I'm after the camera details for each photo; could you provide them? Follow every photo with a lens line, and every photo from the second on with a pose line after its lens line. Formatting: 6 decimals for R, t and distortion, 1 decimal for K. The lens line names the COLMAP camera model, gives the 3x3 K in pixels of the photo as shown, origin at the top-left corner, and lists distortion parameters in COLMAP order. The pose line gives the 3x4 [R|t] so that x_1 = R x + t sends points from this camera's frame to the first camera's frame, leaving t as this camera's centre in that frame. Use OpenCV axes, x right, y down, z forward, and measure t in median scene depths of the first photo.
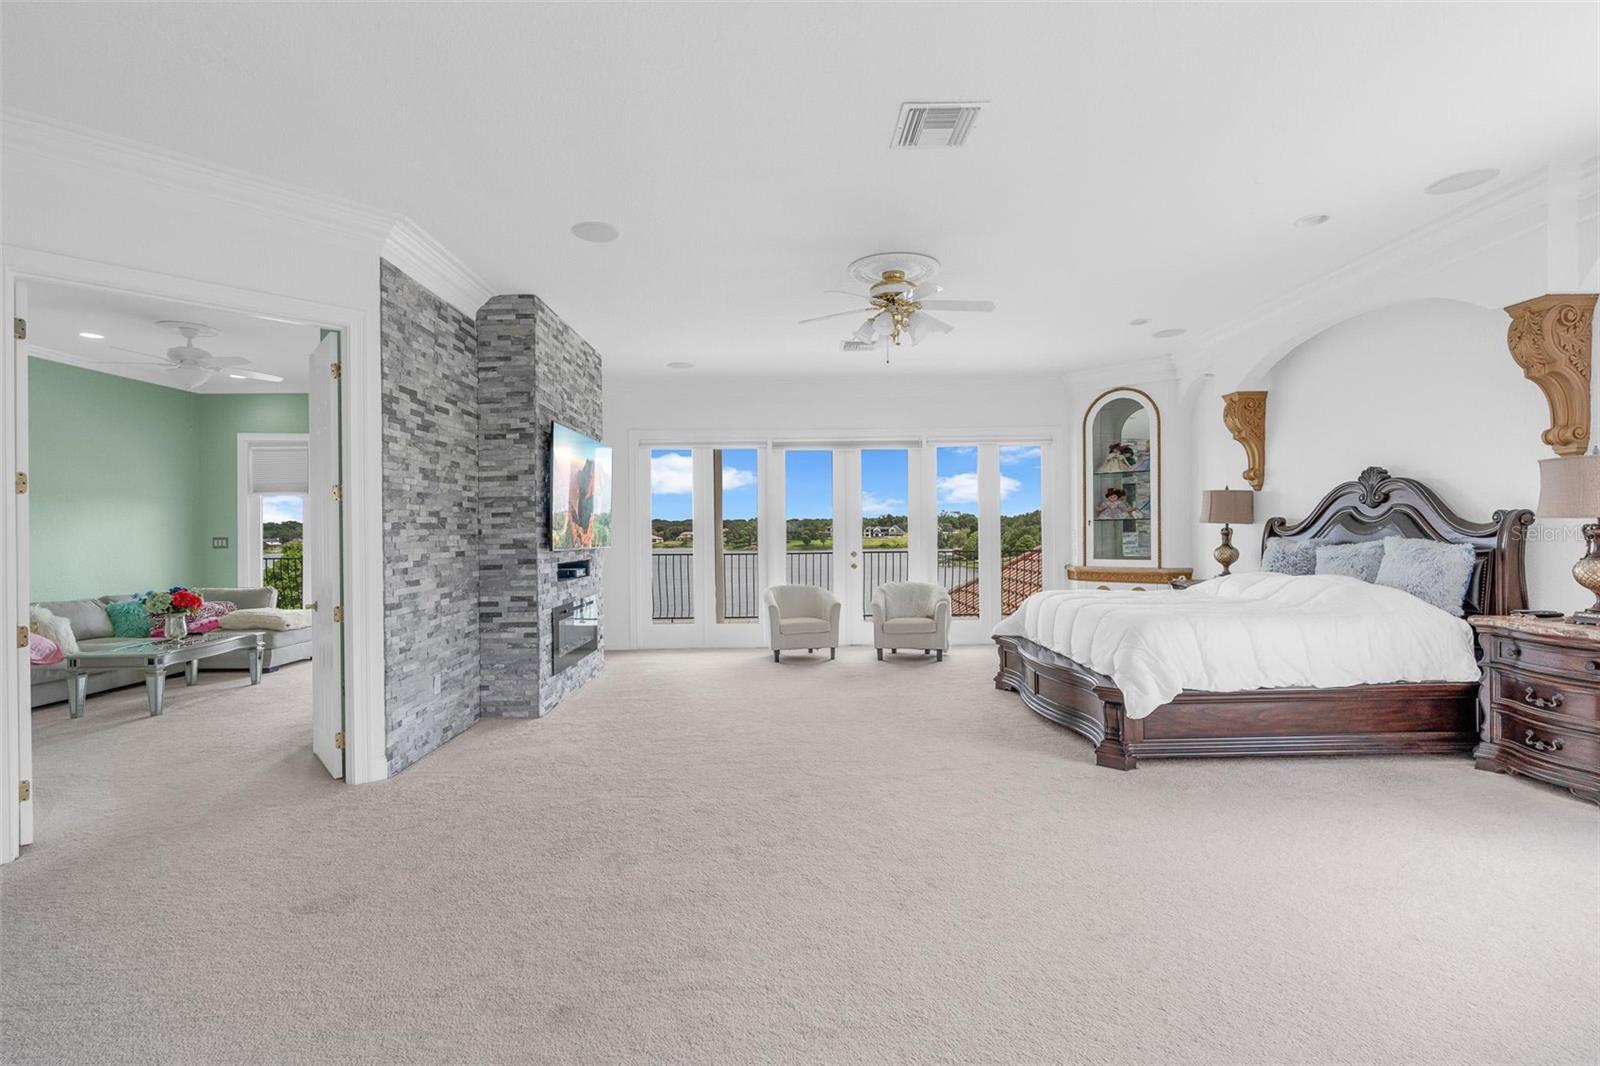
lens RADIAL K [[731.5, 0, 800.0], [0, 731.5, 533.0], [0, 0, 1]] dist [-0.004811, 0.000077]
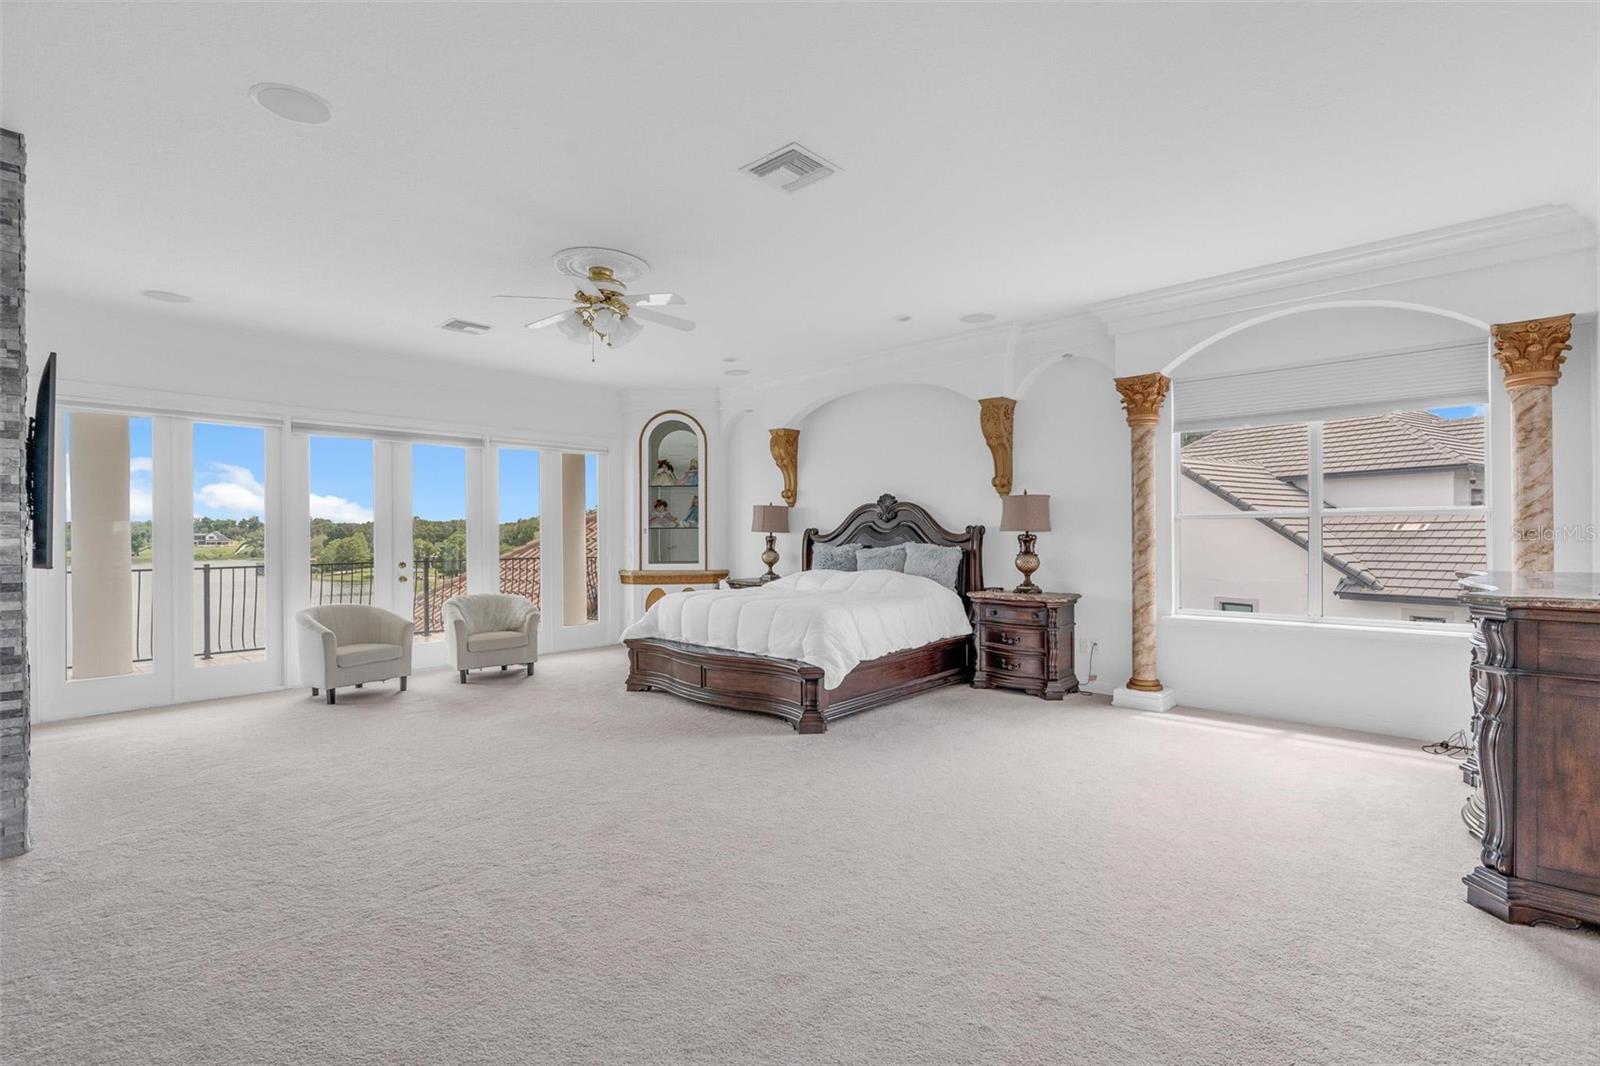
lens RADIAL K [[723.6, 0, 796.9], [0, 723.6, 533.4], [0, 0, 1]] dist [-0.008822, 0.004305]
pose [[0.686462, 0.007365, 0.727128, -0.371698], [0.000032, 0.999948, -0.010158, 0.001655], [-0.727166, 0.006996, 0.686426, 0.154813]]
